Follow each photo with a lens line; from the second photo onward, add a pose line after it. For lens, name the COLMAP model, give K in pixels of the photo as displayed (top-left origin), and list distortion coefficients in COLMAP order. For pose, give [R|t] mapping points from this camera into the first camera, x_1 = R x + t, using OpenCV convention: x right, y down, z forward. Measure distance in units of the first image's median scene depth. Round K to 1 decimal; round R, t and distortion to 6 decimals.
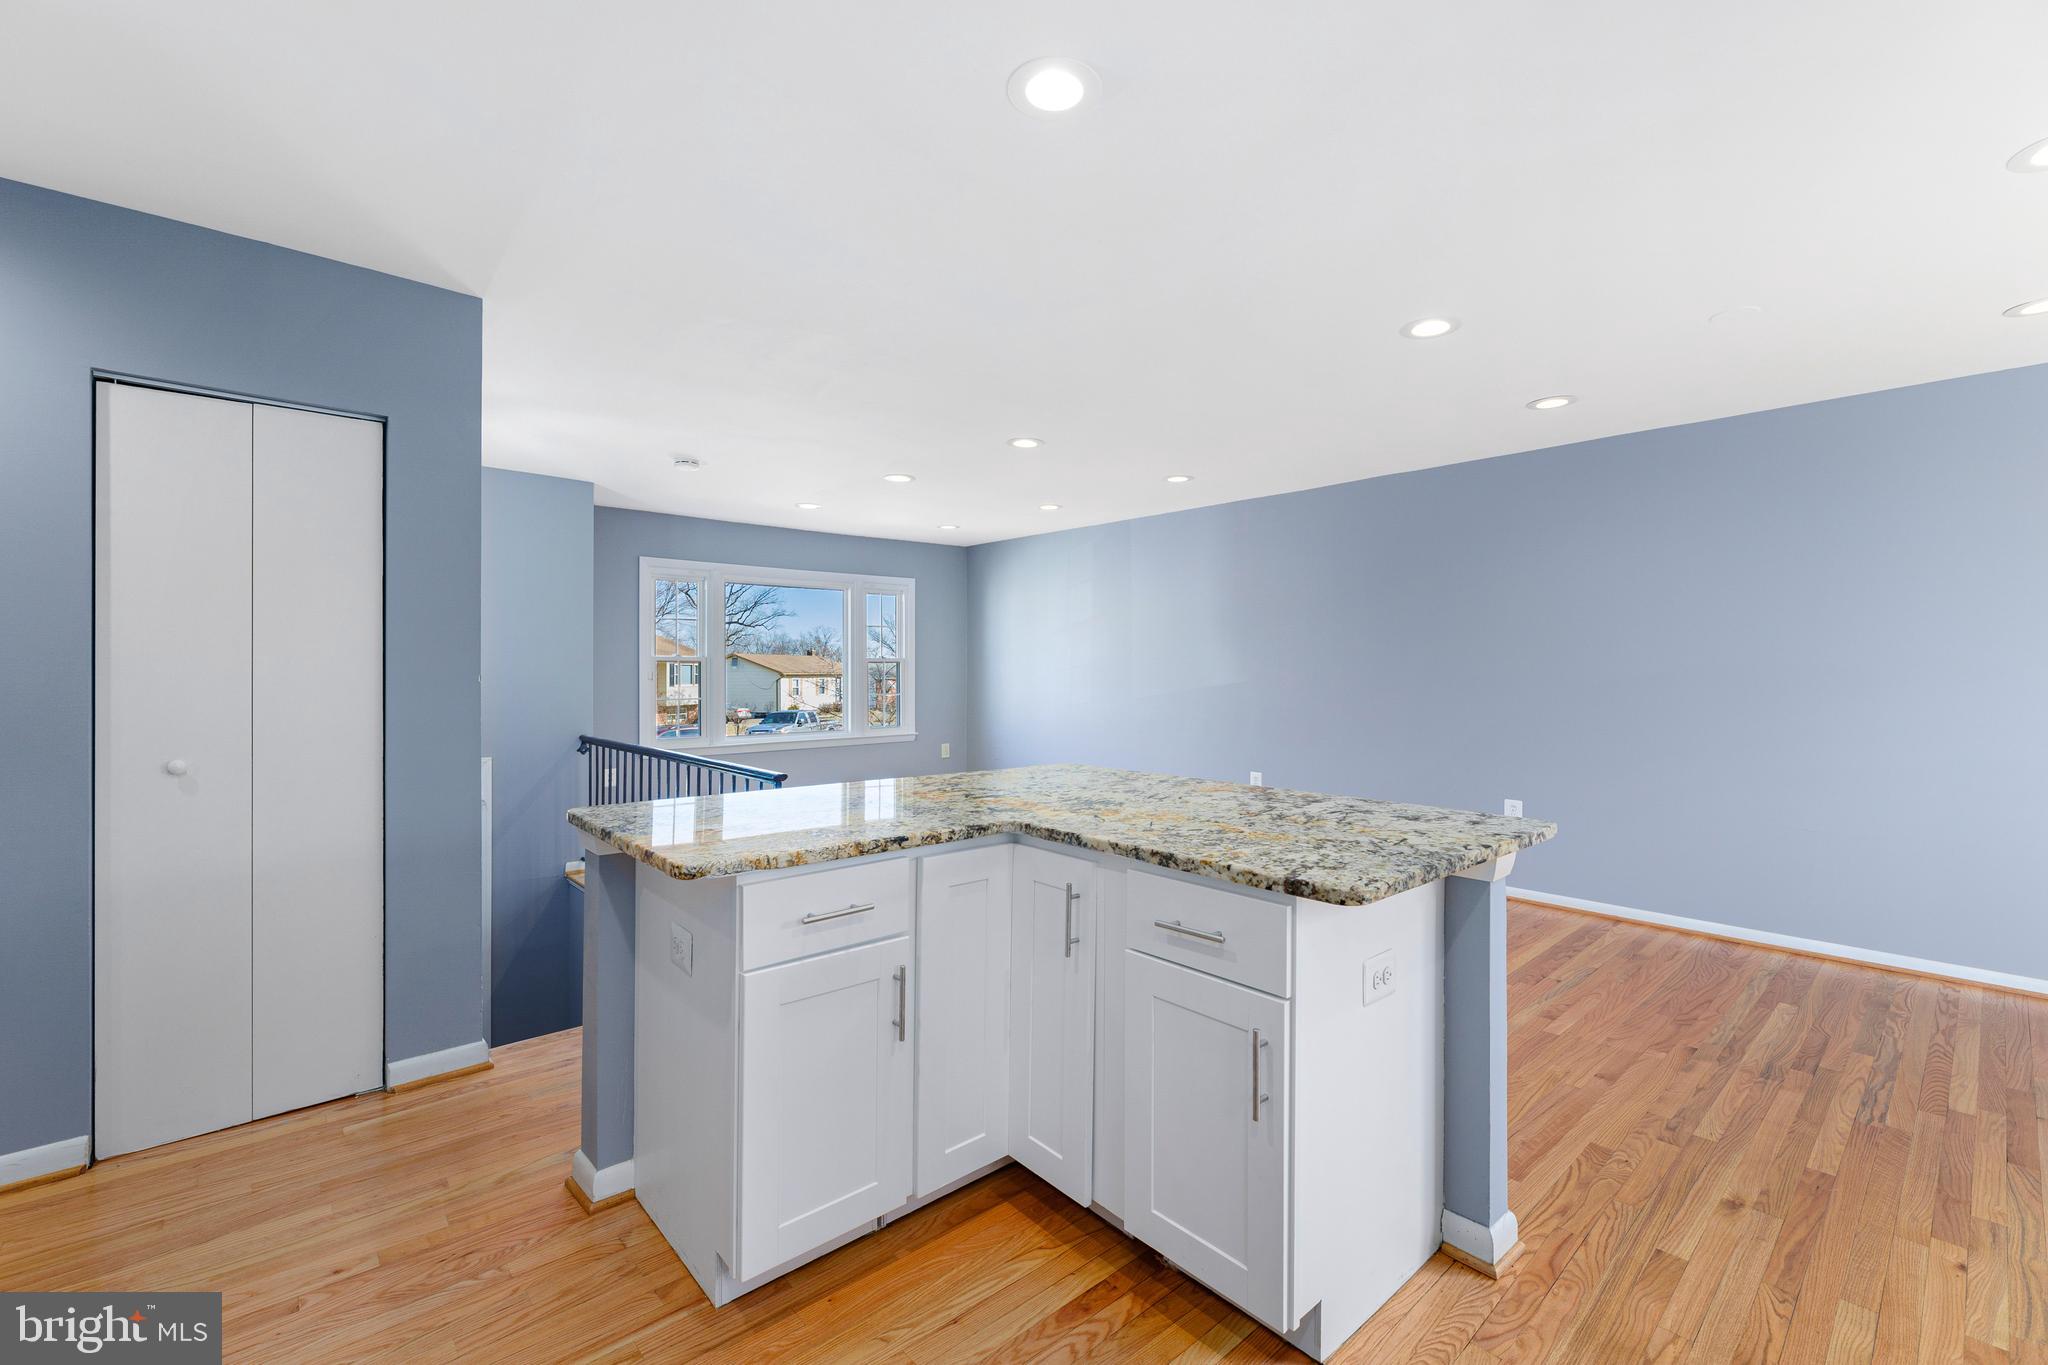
lens RADIAL K [[862.6, 0, 1023.1], [0, 862.6, 666.9], [0, 0, 1]] dist [-0.000238, -0.000127]
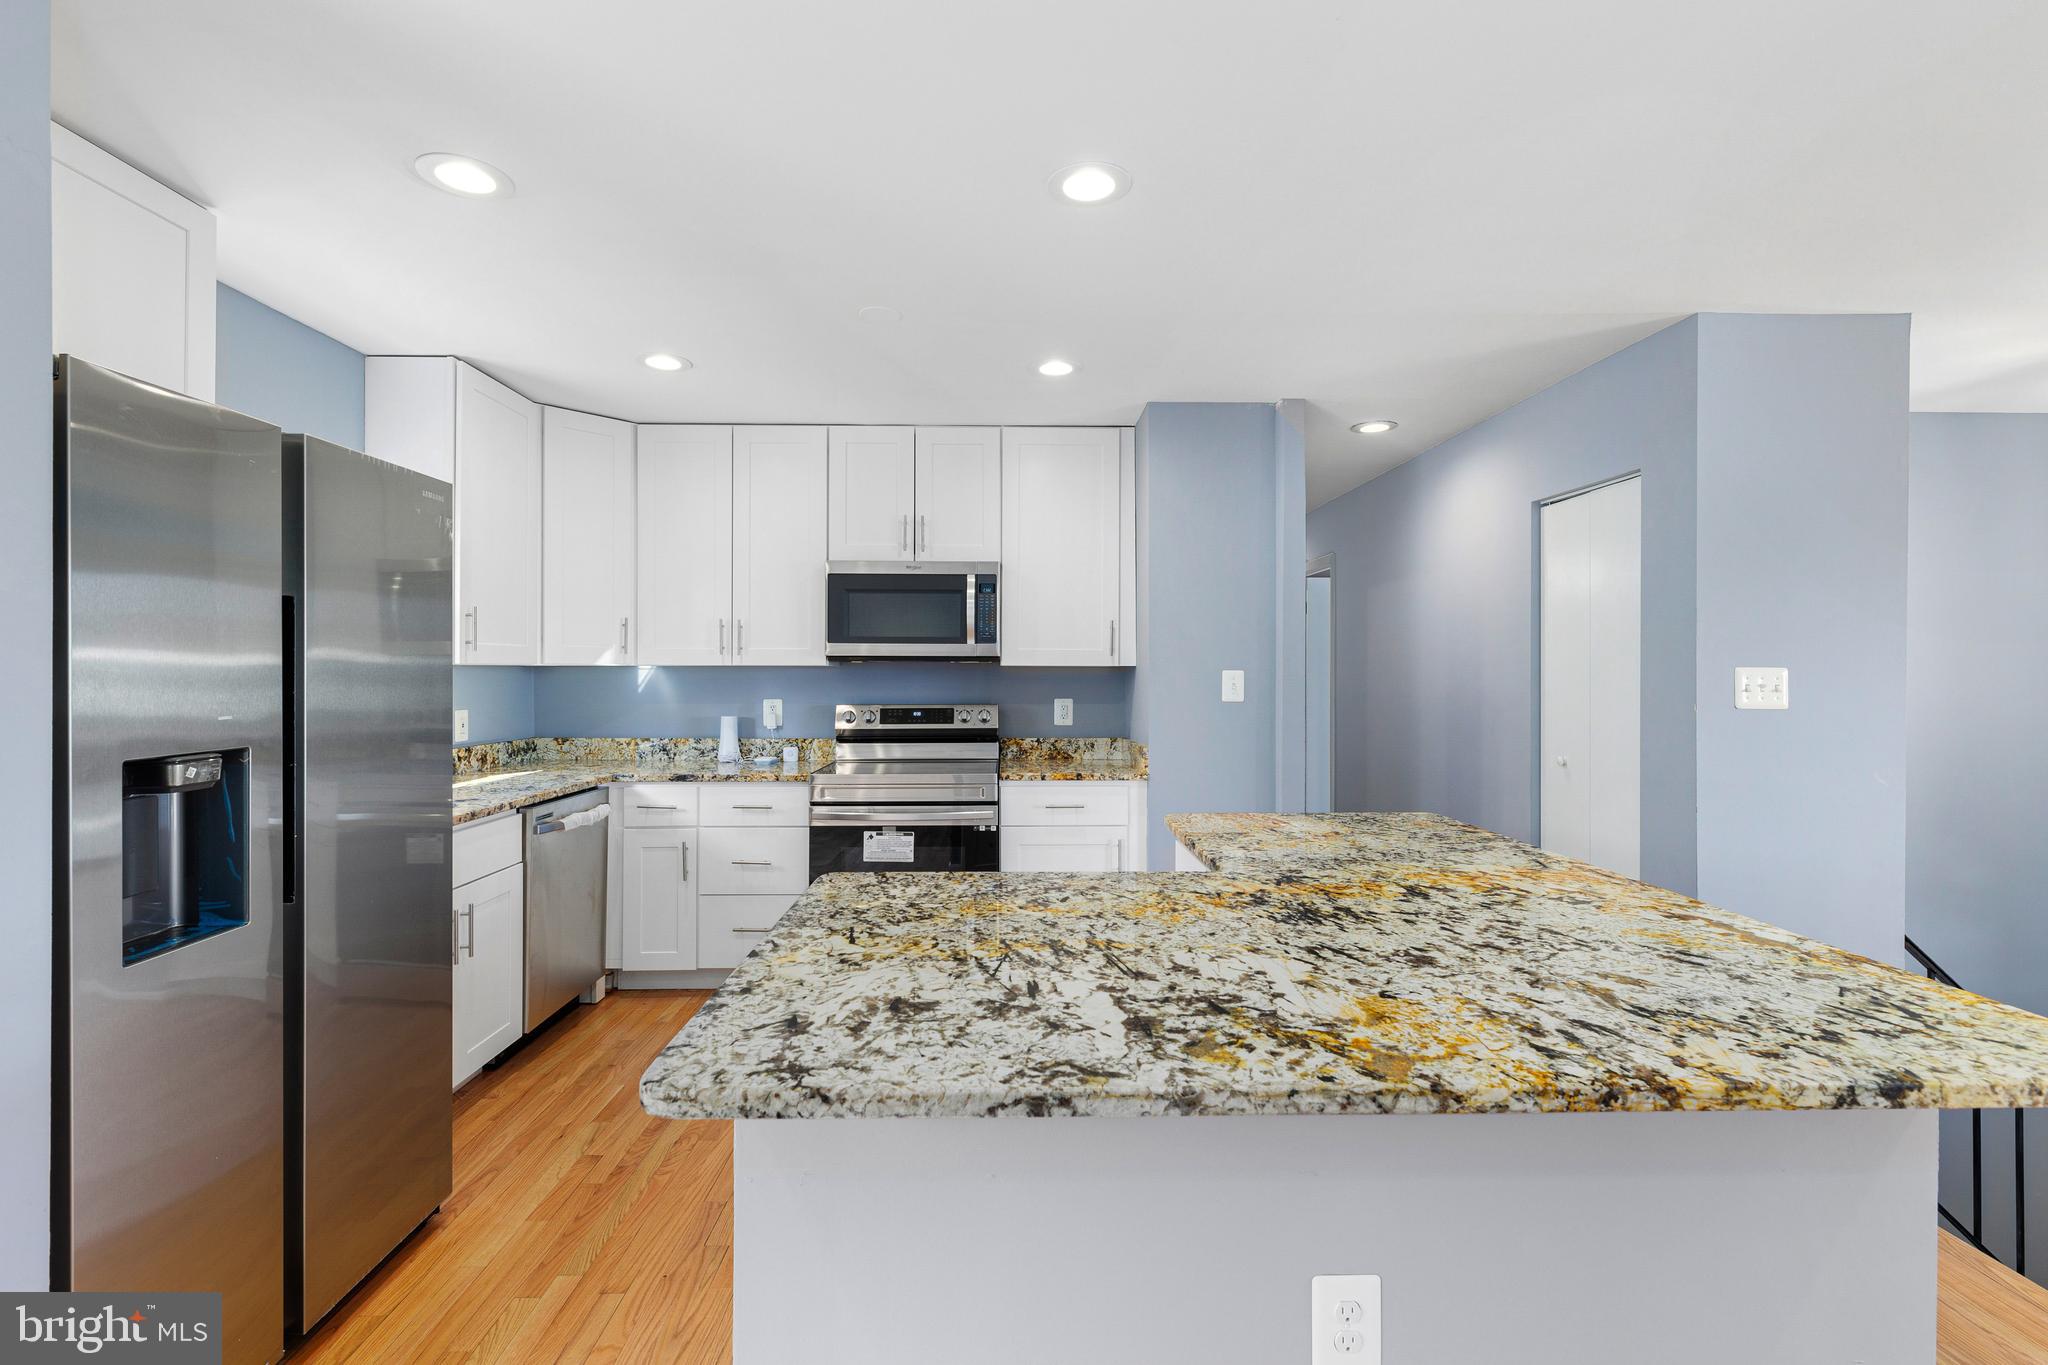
lens RADIAL K [[897.9, 0, 1018.2], [0, 897.9, 674.3], [0, 0, 1]] dist [-0.002296, -0.000728]
pose [[-0.647154, -0.002729, -0.762355, 0.517237], [-0.002110, 0.999996, -0.001788, -0.016092], [0.762357, 0.000451, -0.647157, 0.882691]]
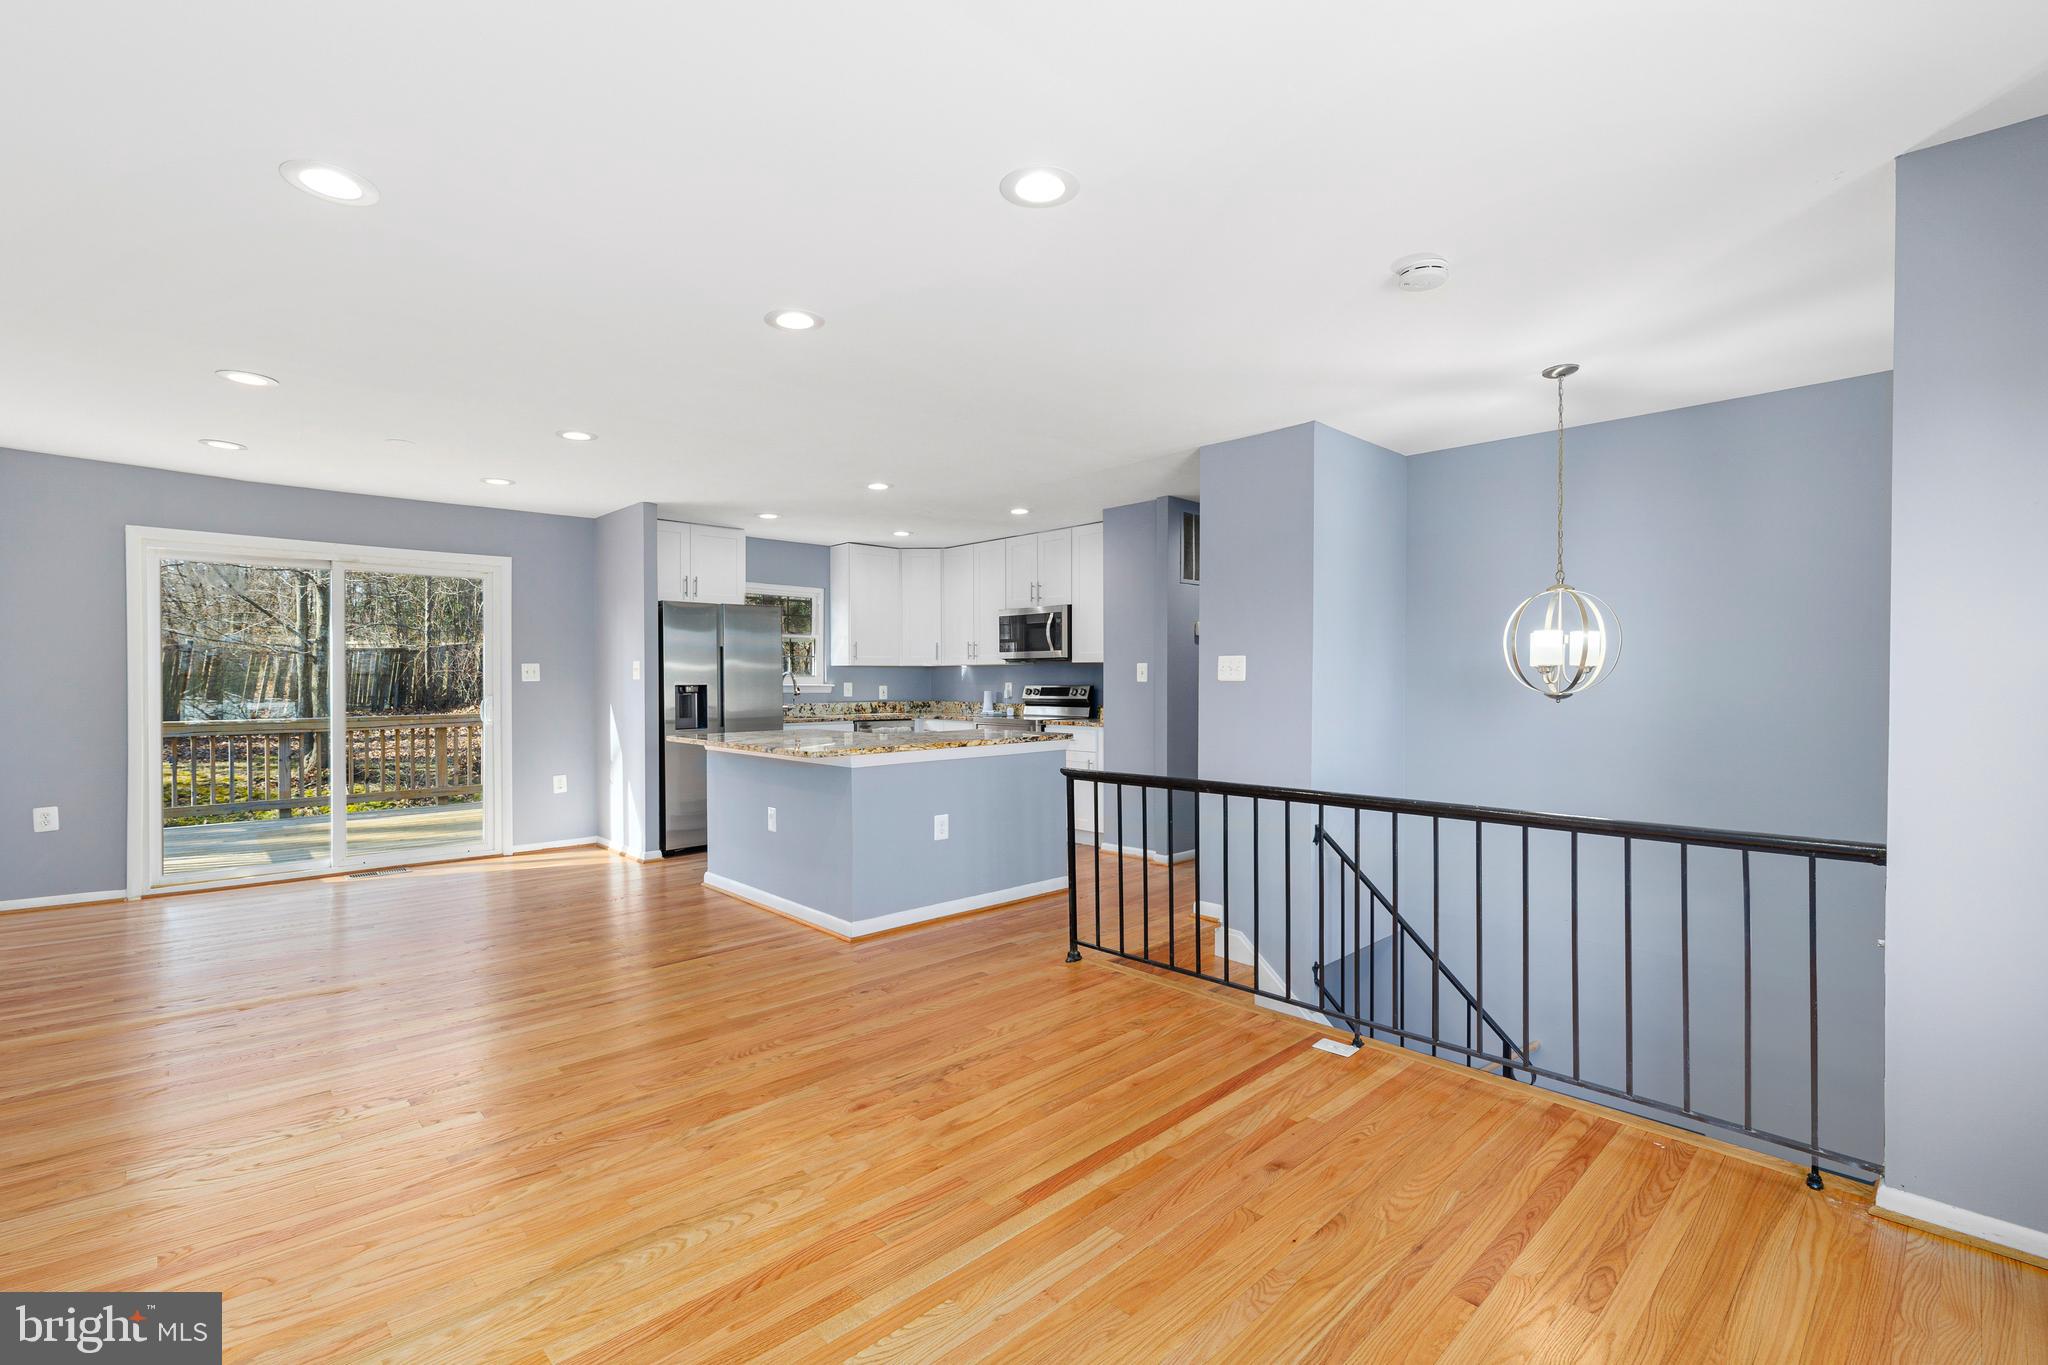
lens RADIAL K [[912.6, 0, 1023.0], [0, 912.6, 685.9], [0, 0, 1]] dist [0.000736, -0.000021]
pose [[-0.999358, -0.001450, -0.035805, -0.190587], [-0.001656, 0.999982, 0.005740, 0.012992], [0.035796, 0.005795, -0.999342, 2.245283]]
